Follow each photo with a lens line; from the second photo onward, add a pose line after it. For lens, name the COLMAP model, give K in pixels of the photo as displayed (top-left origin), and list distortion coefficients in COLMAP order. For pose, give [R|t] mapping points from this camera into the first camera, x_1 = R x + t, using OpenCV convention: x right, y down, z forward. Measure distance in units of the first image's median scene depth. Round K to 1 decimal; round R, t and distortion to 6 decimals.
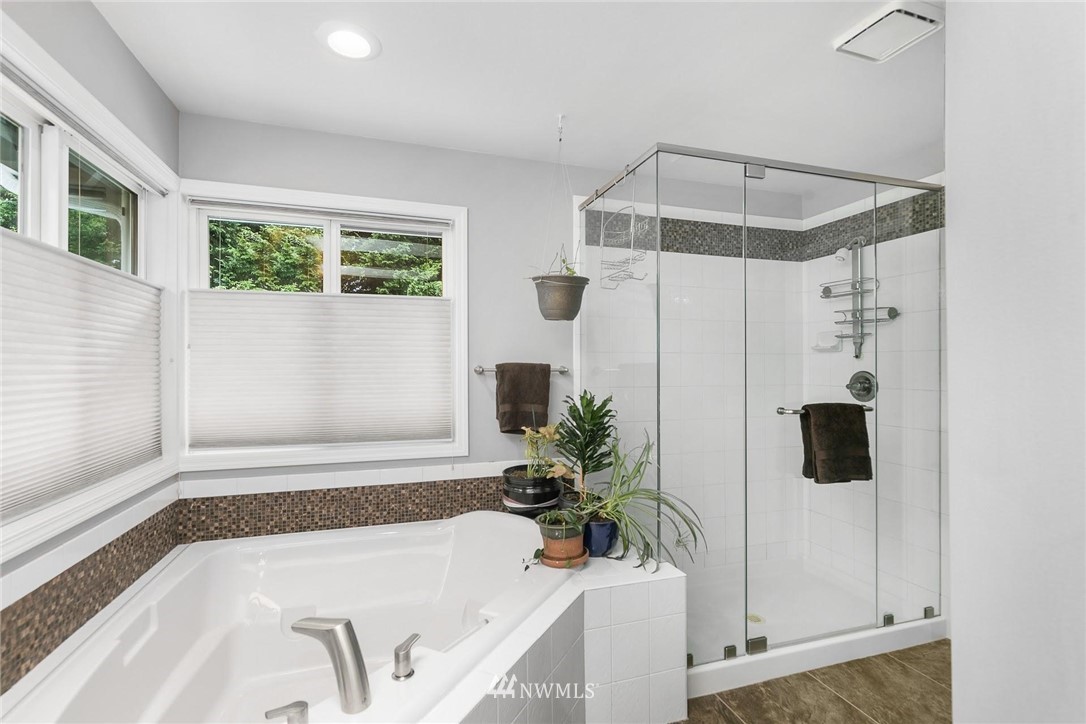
lens RADIAL K [[454.2, 0, 543.0], [0, 454.2, 362.0], [0, 0, 1]] dist [0.032683, 0.000113]
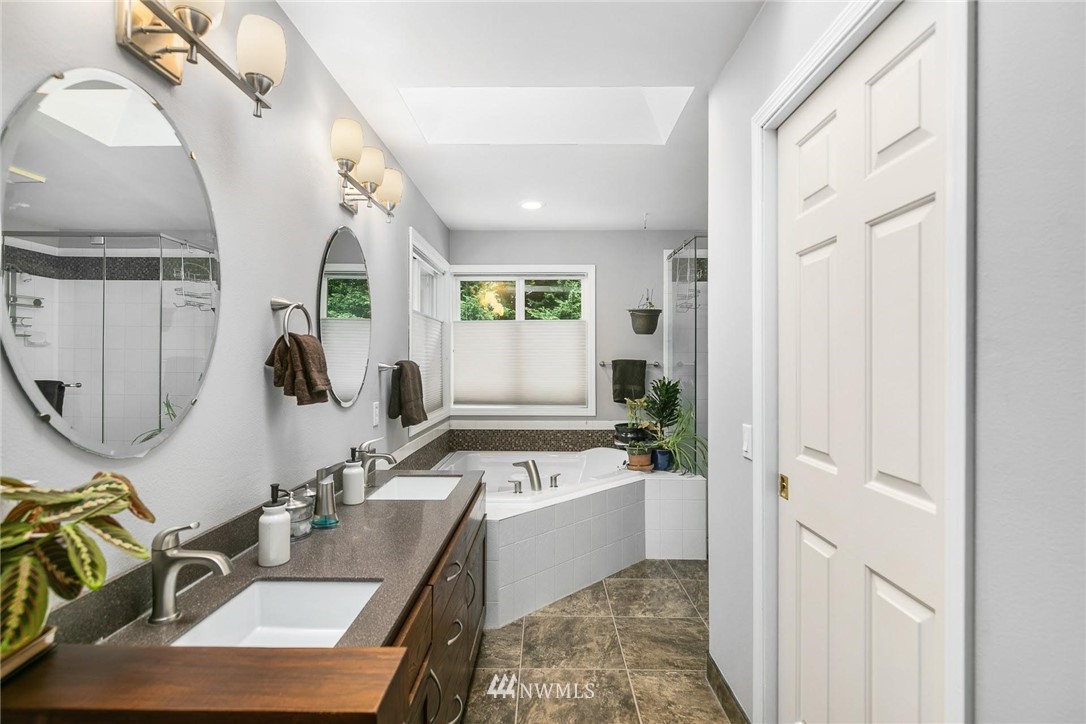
lens RADIAL K [[504.1, 0, 543.0], [0, 504.1, 362.0], [0, 0, 1]] dist [0.003819, 0.000487]
pose [[0.937777, 0.002155, -0.347231, 0.307055], [0.002708, 0.999905, 0.013517, -0.015227], [0.347227, -0.013617, 0.937682, -0.819055]]
